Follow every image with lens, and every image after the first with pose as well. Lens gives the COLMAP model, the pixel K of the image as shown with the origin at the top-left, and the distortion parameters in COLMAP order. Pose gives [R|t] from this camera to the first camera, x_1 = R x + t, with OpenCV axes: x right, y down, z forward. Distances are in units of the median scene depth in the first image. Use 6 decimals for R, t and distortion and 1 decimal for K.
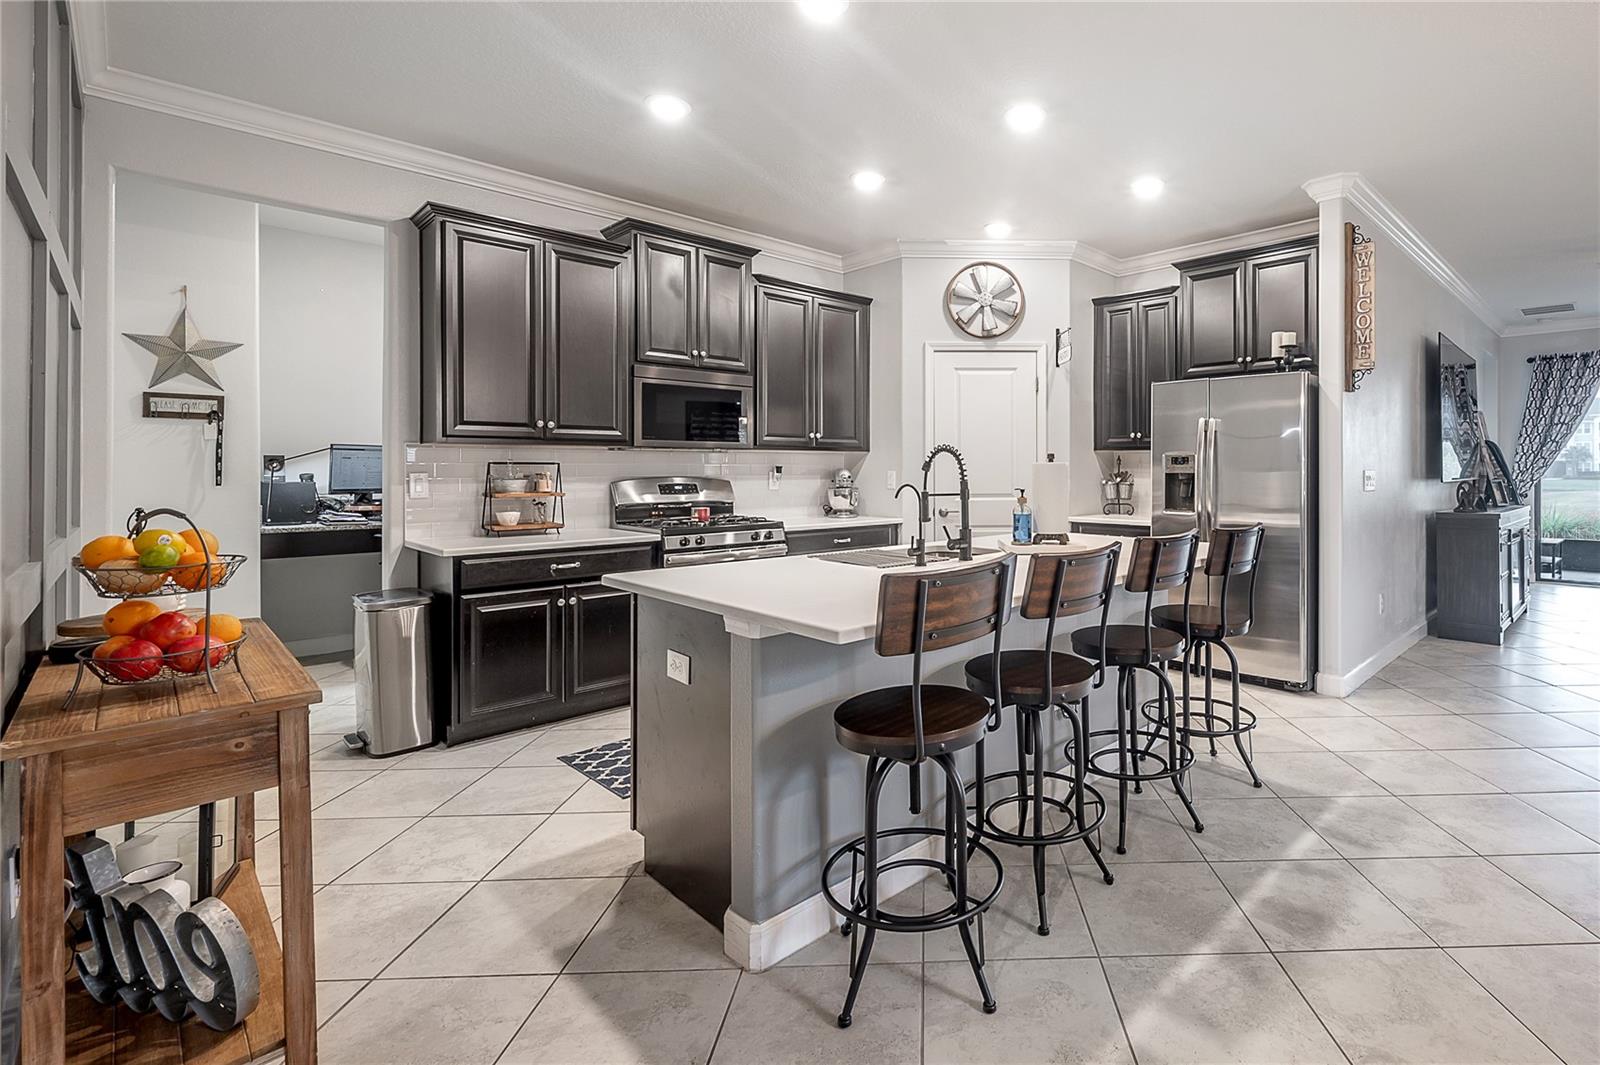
lens RADIAL K [[754.3, 0, 949.8], [0, 754.3, 469.6], [0, 0, 1]] dist [0.000631, 0.000145]
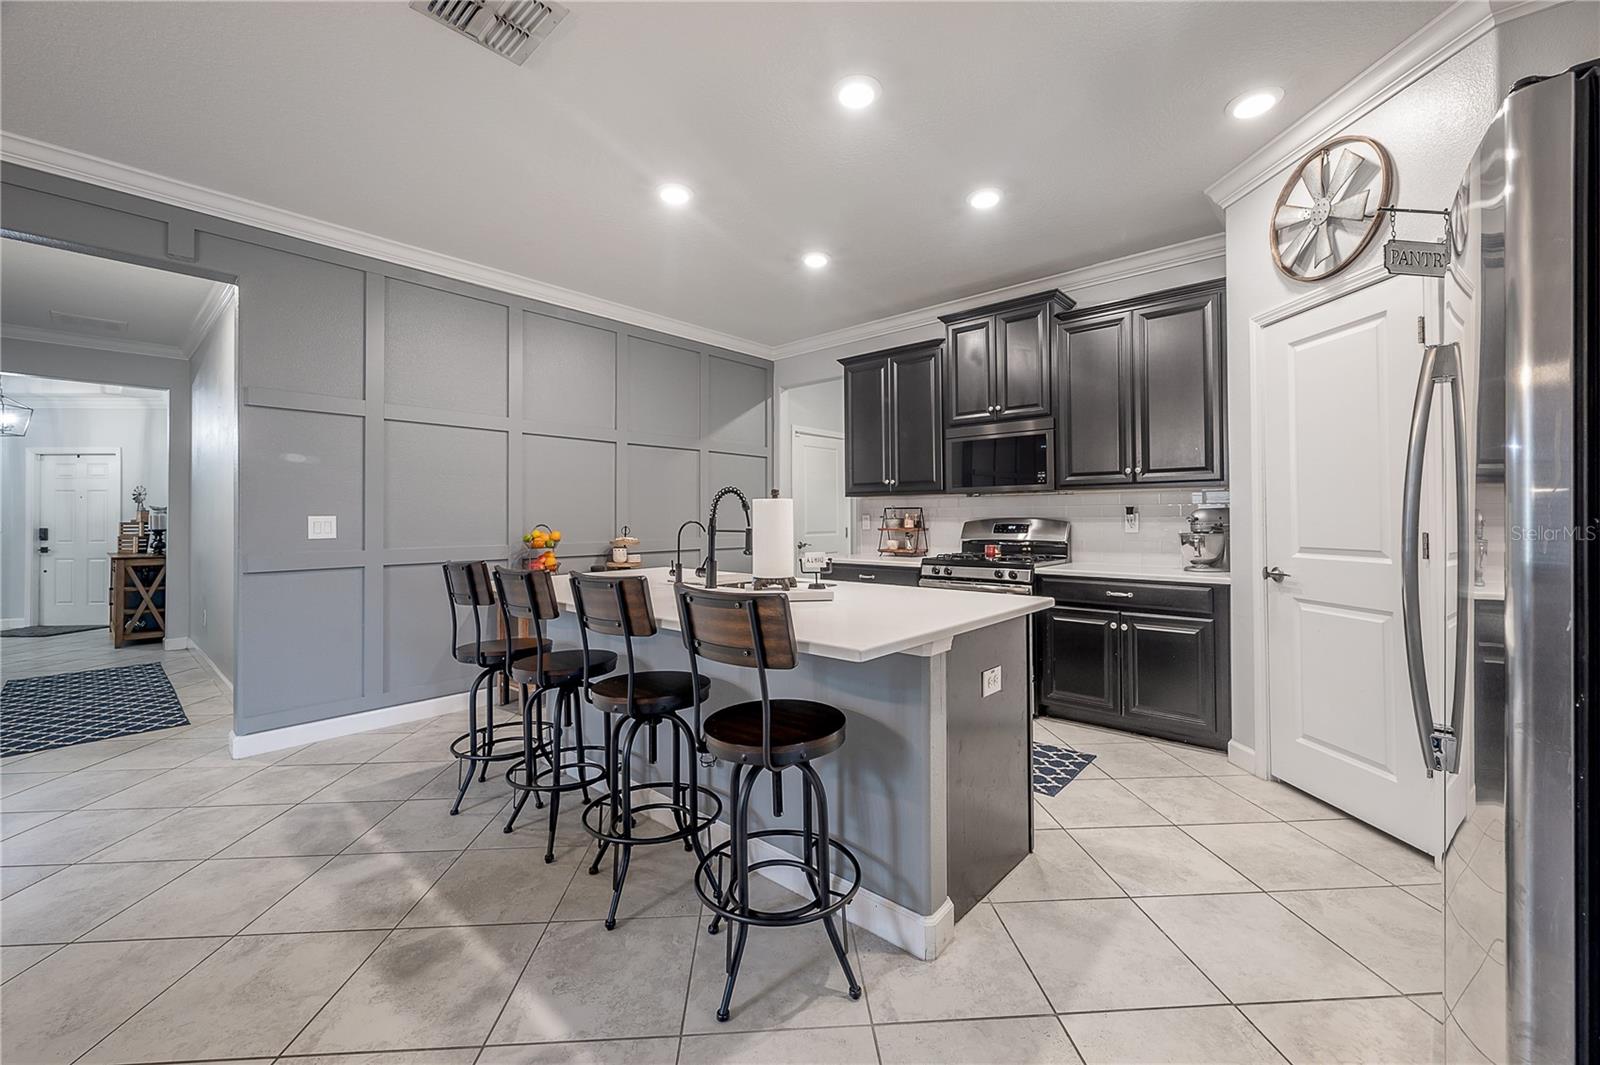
lens RADIAL K [[639.5, 0, 804.4], [0, 639.5, 509.9], [0, 0, 1]] dist [-0.000971, -0.000013]
pose [[0.022810, -0.012125, -0.999666, 0.522970], [0.003960, 0.999920, -0.012038, 0.006957], [0.999732, -0.003684, 0.022856, 0.589630]]
